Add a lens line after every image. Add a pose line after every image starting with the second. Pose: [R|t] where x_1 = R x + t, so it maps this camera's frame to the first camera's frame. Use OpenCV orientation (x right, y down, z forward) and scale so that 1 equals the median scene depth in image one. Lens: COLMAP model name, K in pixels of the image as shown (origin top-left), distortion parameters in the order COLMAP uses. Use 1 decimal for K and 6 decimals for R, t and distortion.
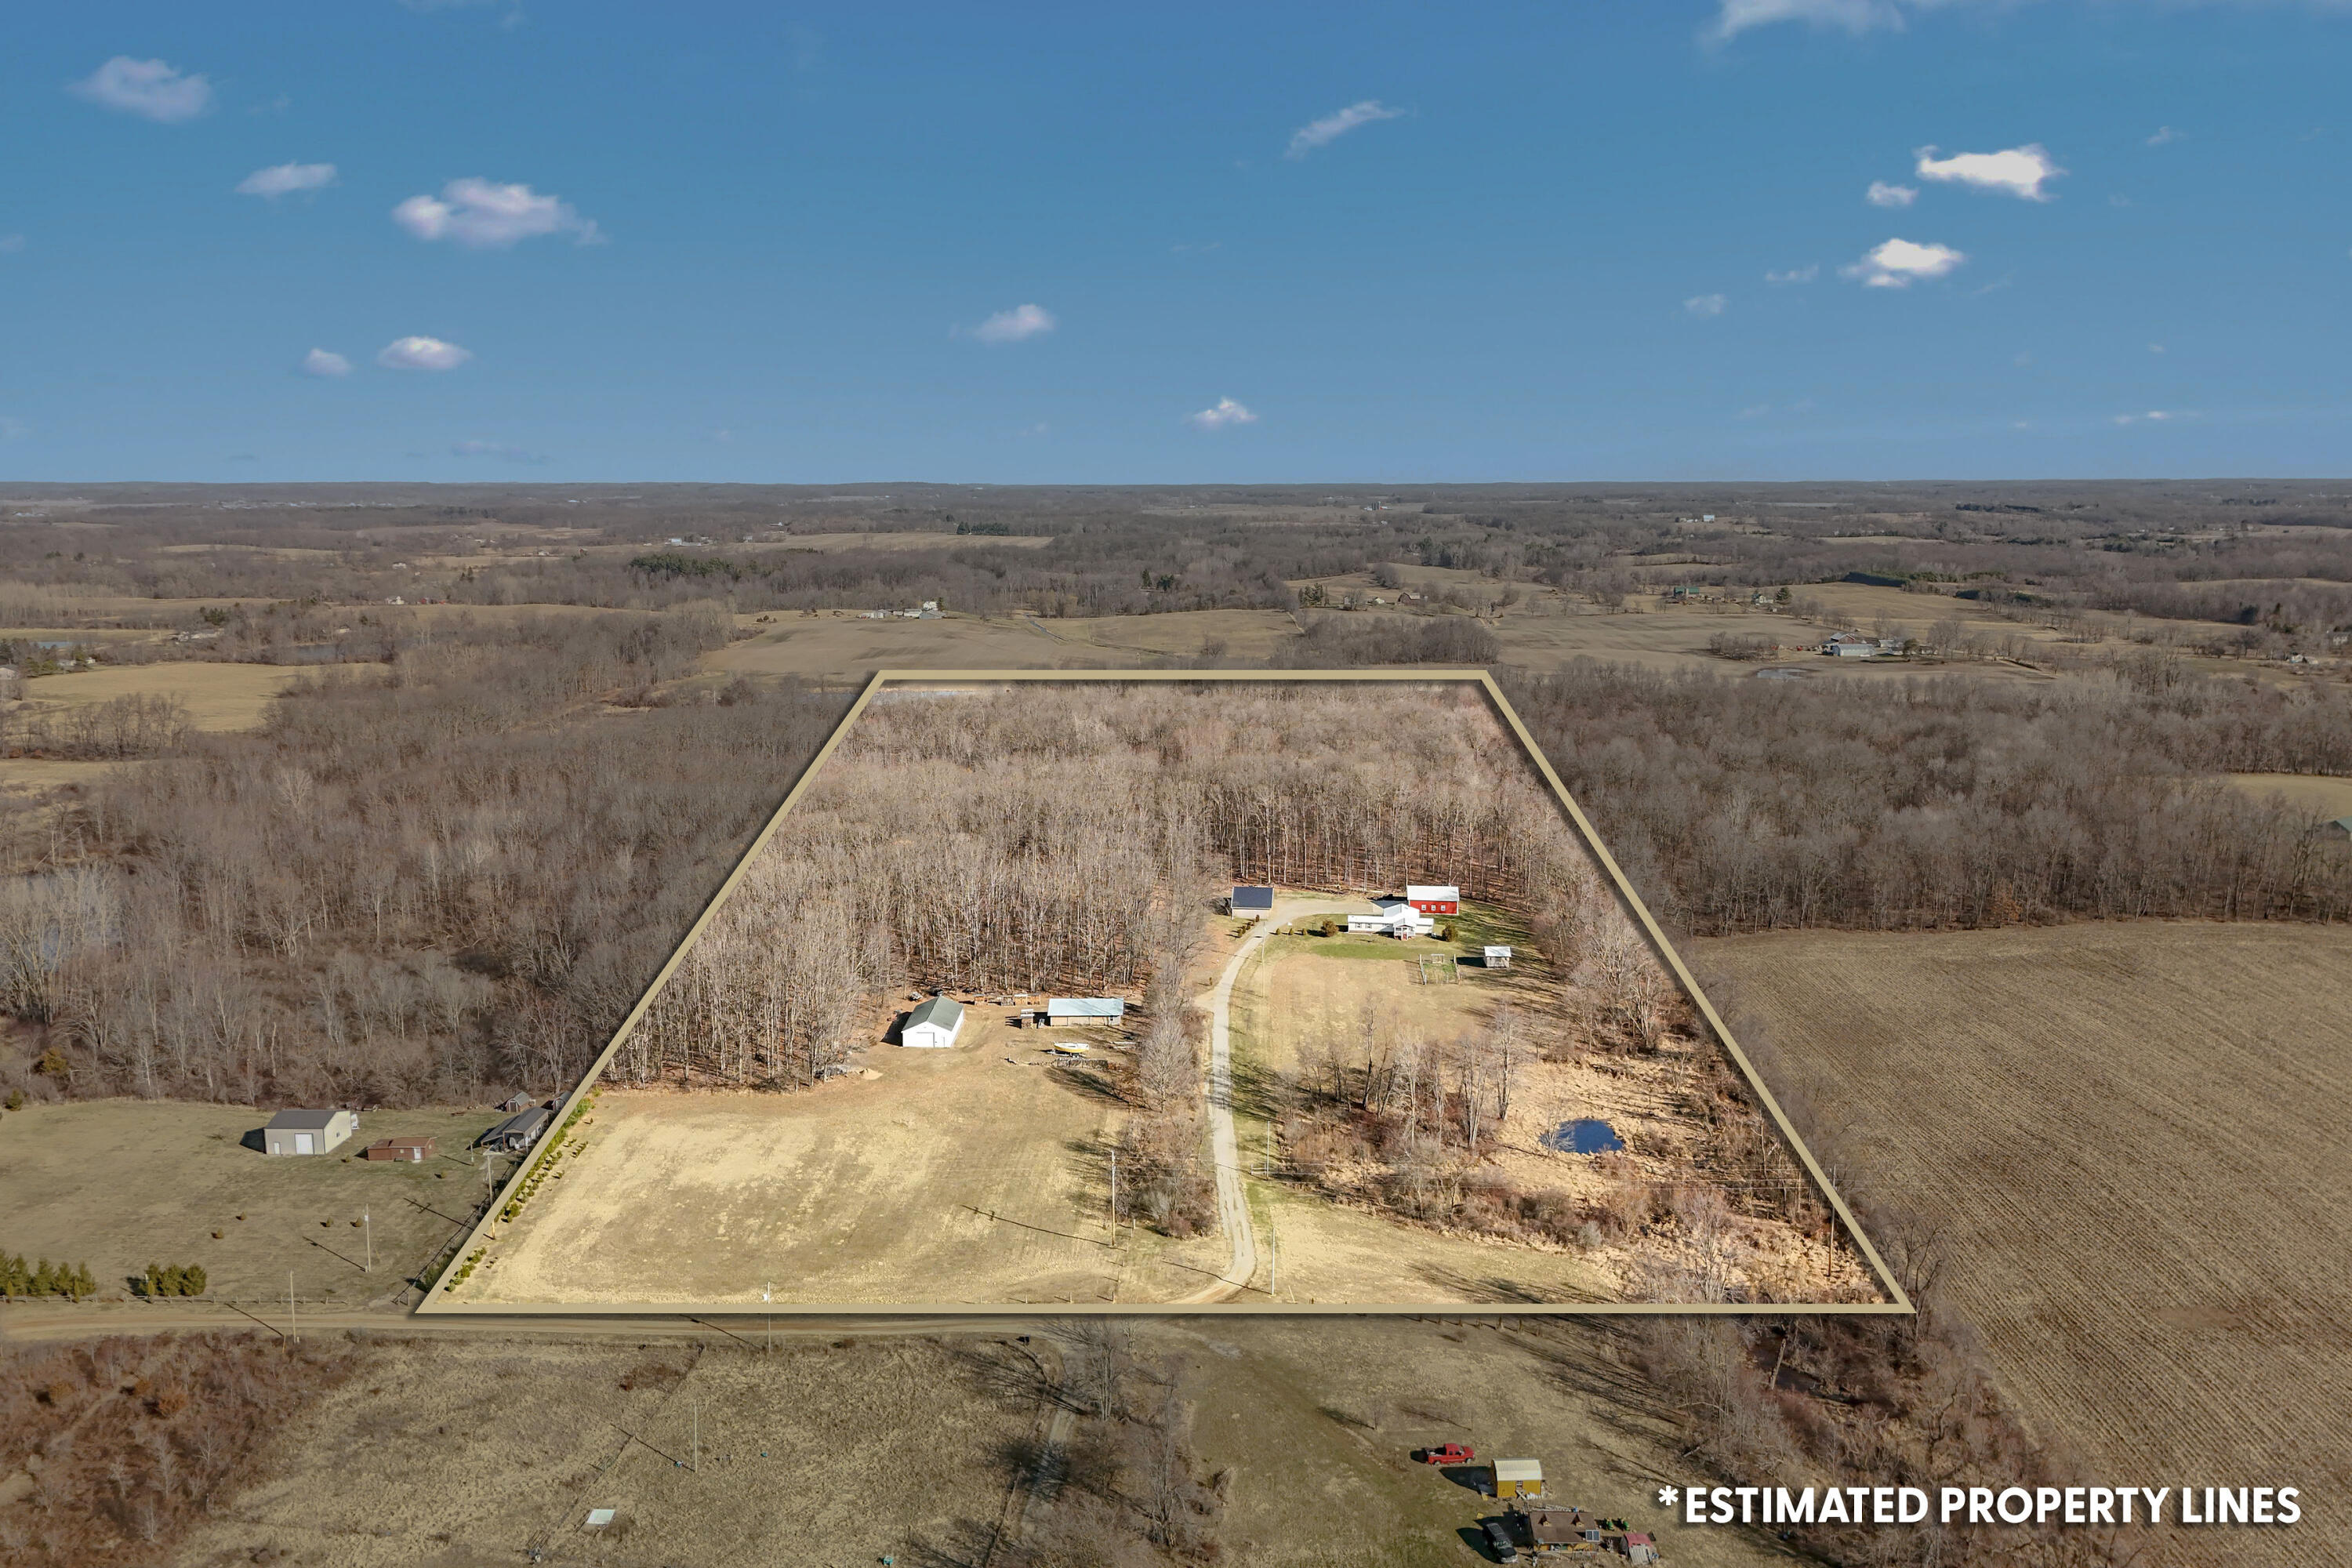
lens RADIAL K [[1722.0, 0, 1179.9], [0, 1722.0, 781.0], [0, 0, 1]] dist [0.076213, -0.044252]
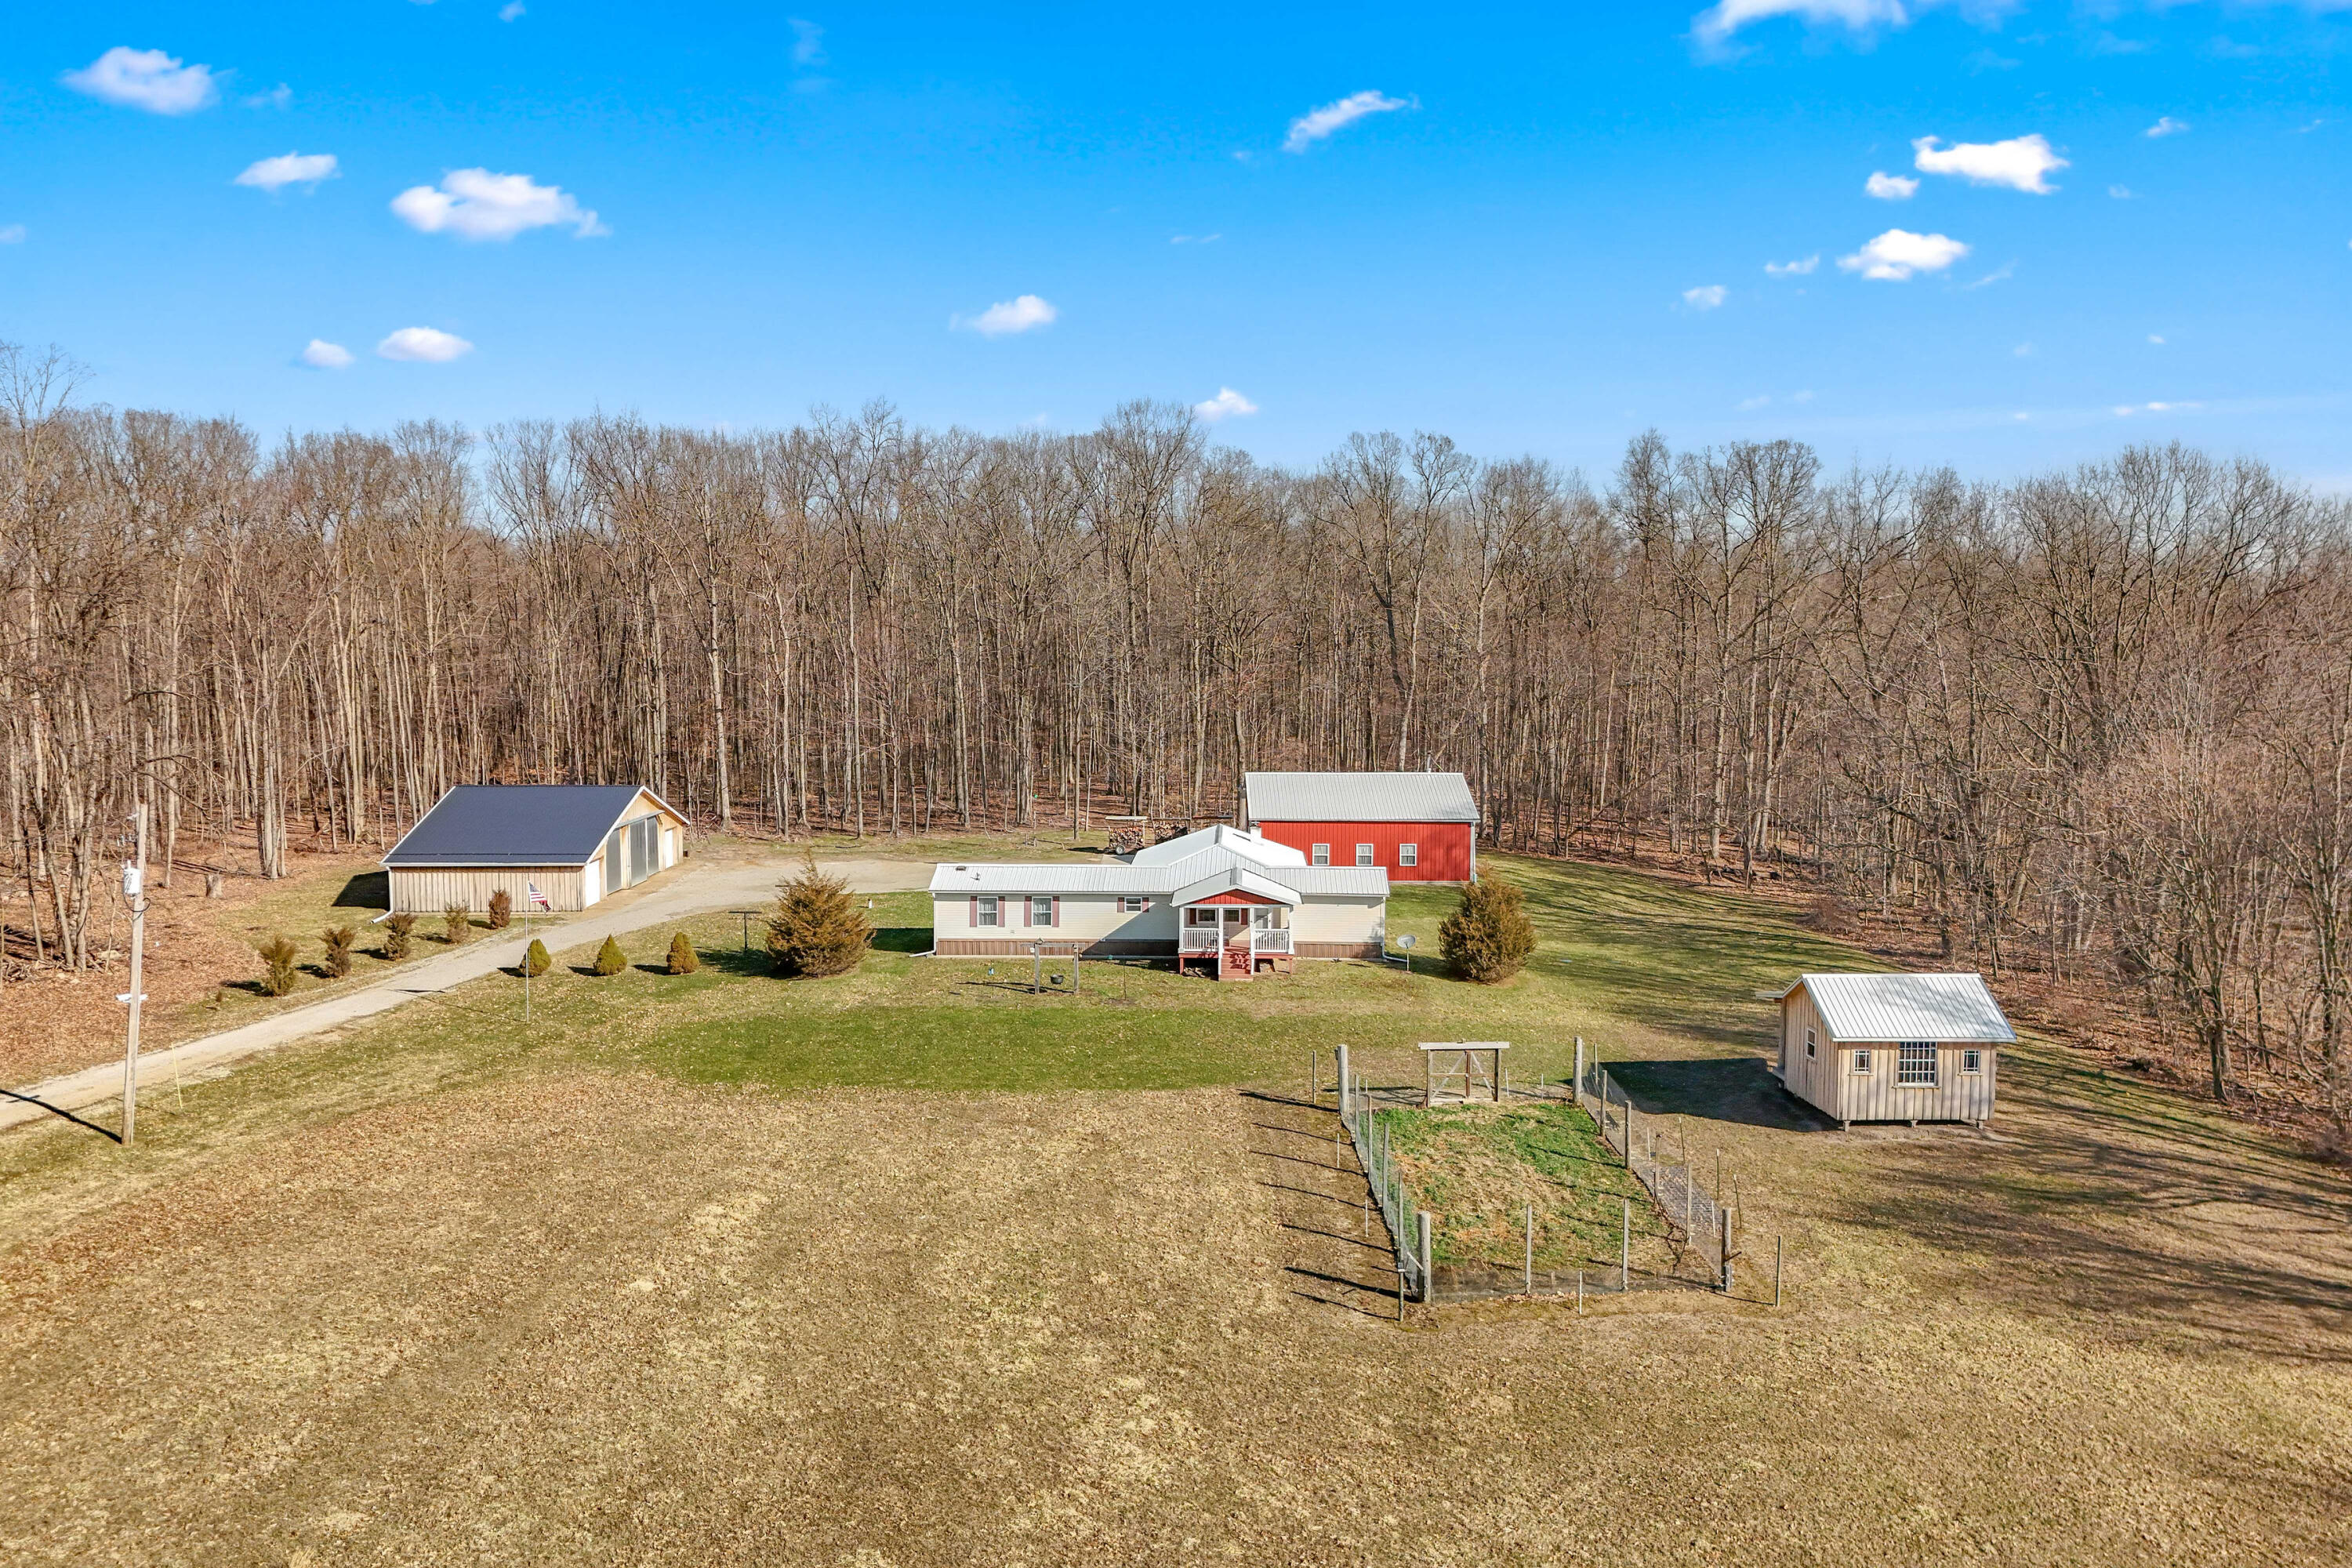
lens RADIAL K [[1722.0, 0, 1175.3], [0, 1722.0, 785.2], [0, 0, 1]] dist [0.076213, -0.044252]
pose [[0.995585, -0.007172, 0.093588, 0.152205], [0.015760, 0.995694, -0.091352, 0.124624], [-0.092530, 0.092424, 0.991411, 1.164668]]
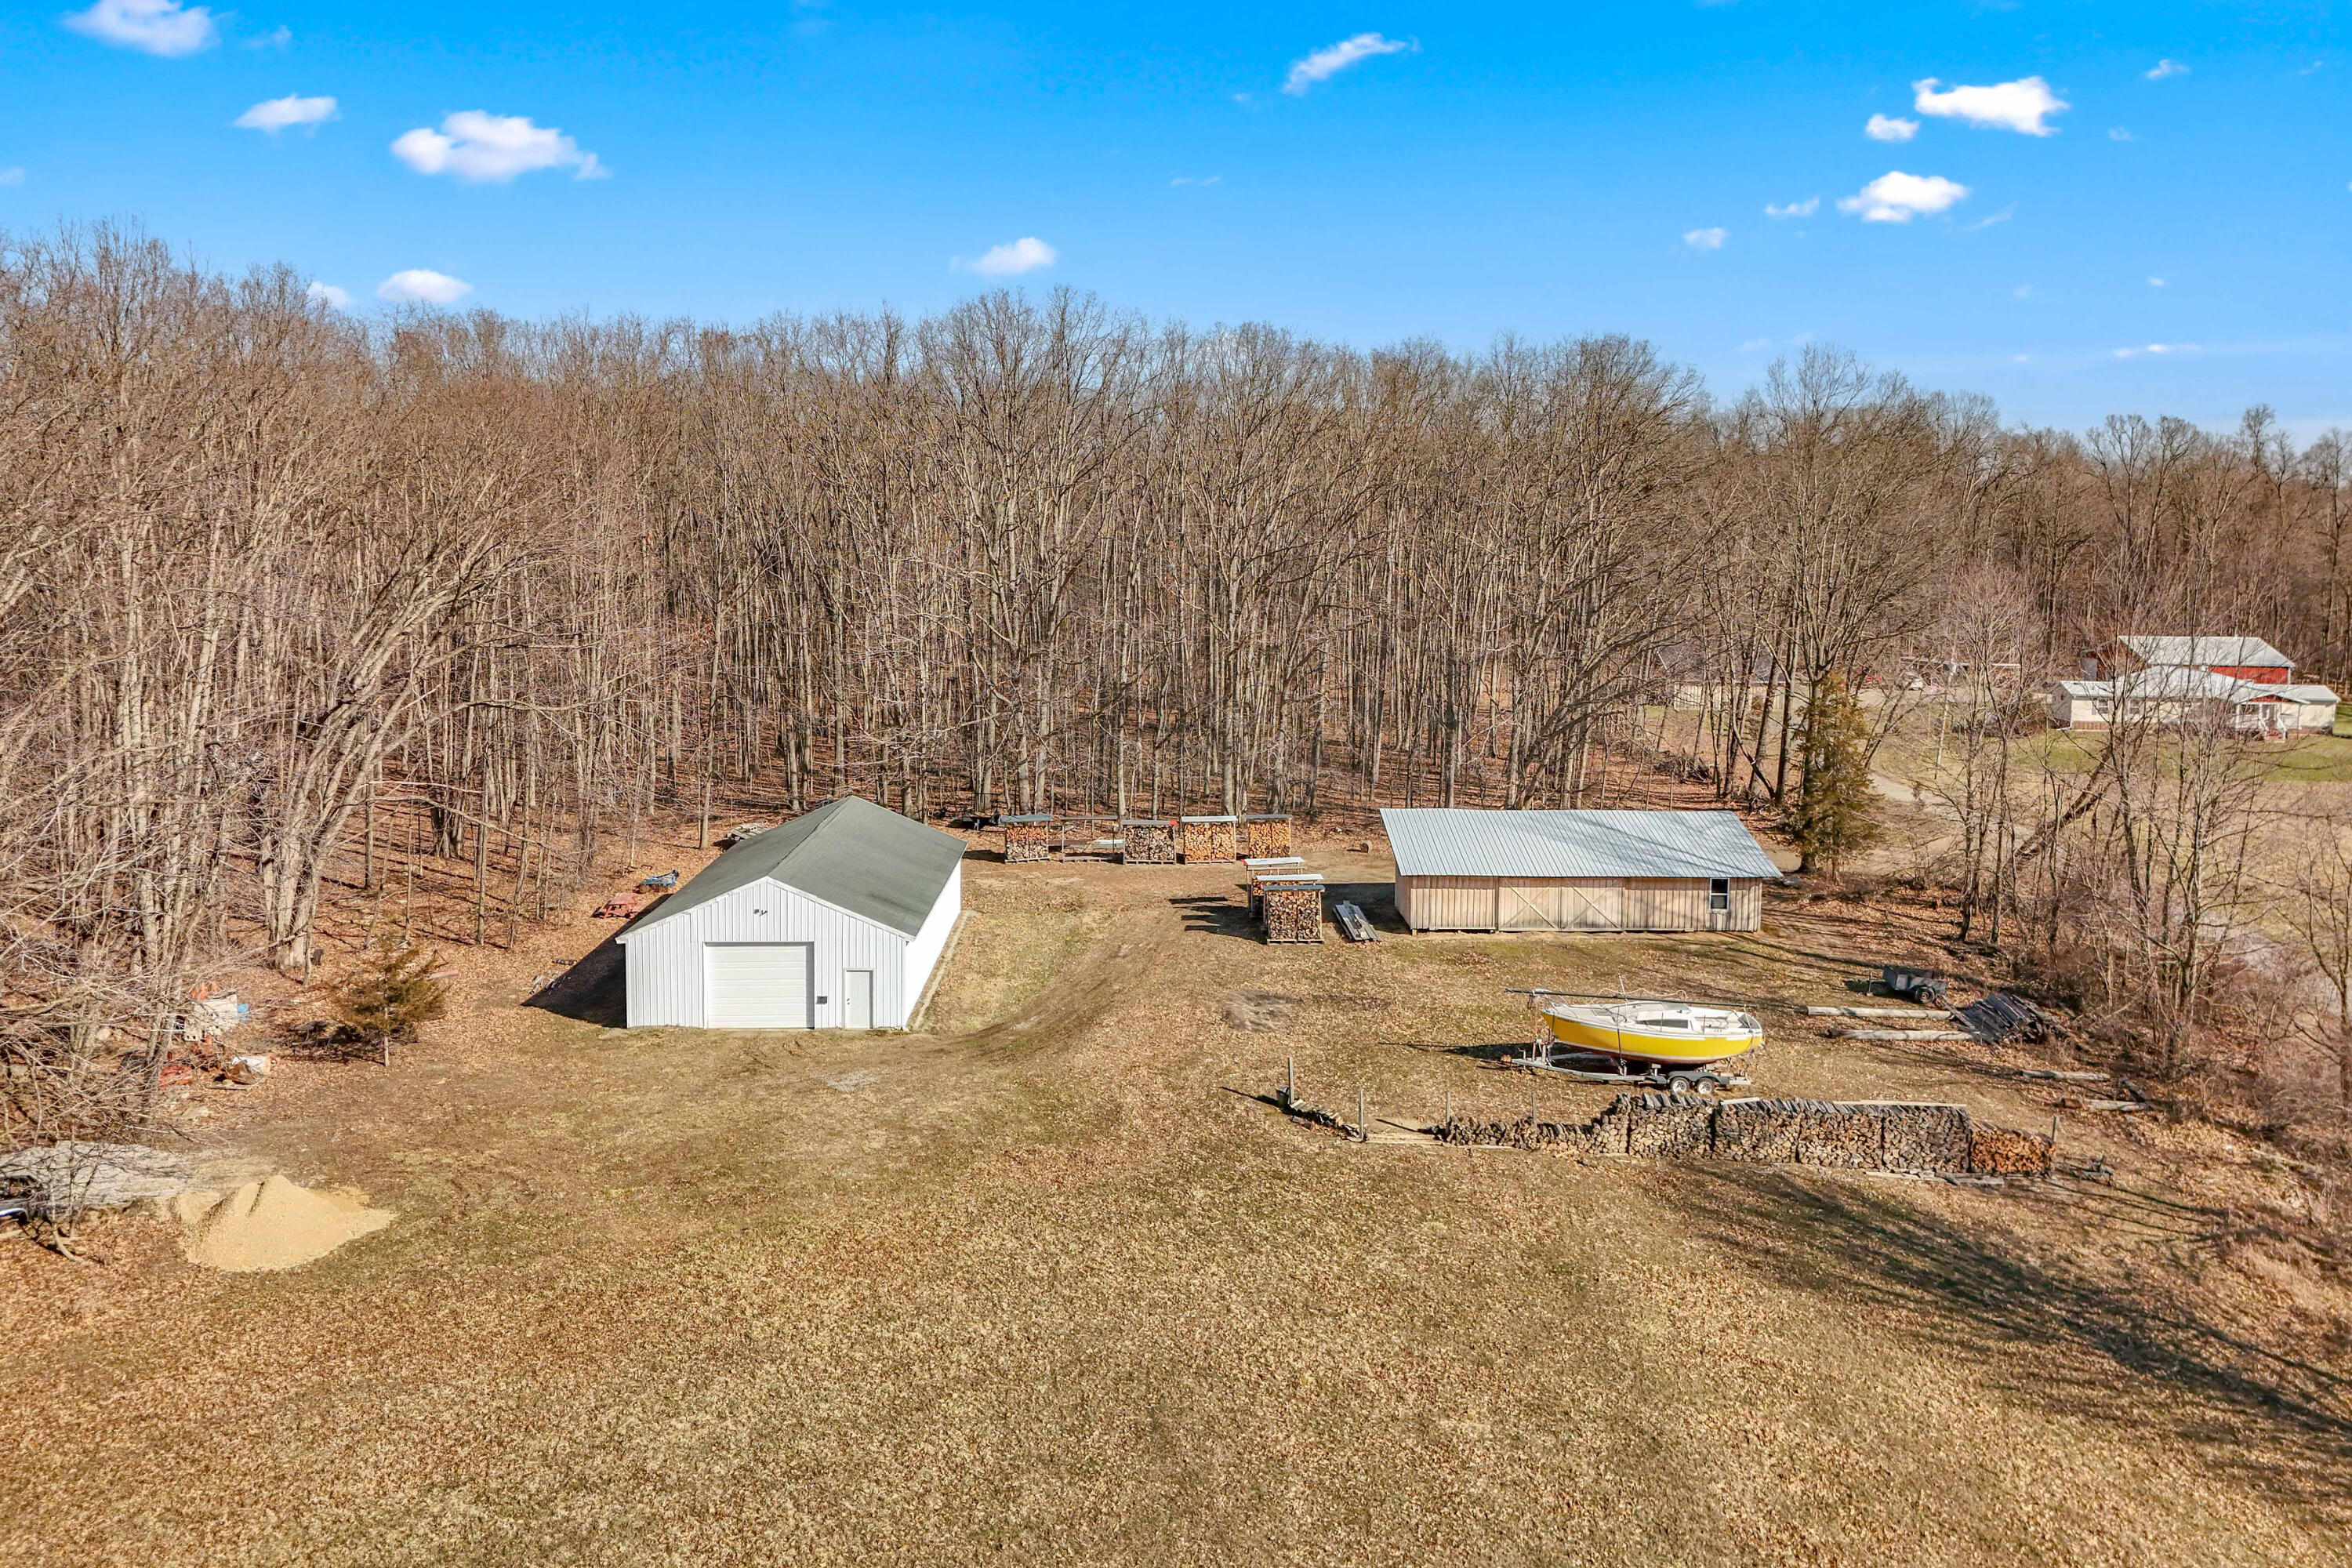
lens RADIAL K [[1682.9, 0, 1165.3], [0, 1682.9, 764.7], [0, 0, 1]] dist [0.051220, -0.001269]
pose [[0.999454, 0.004405, 0.032741, -0.129987], [-0.003226, 0.999348, -0.035972, 0.153808], [-0.032878, 0.035847, 0.998816, 0.955870]]
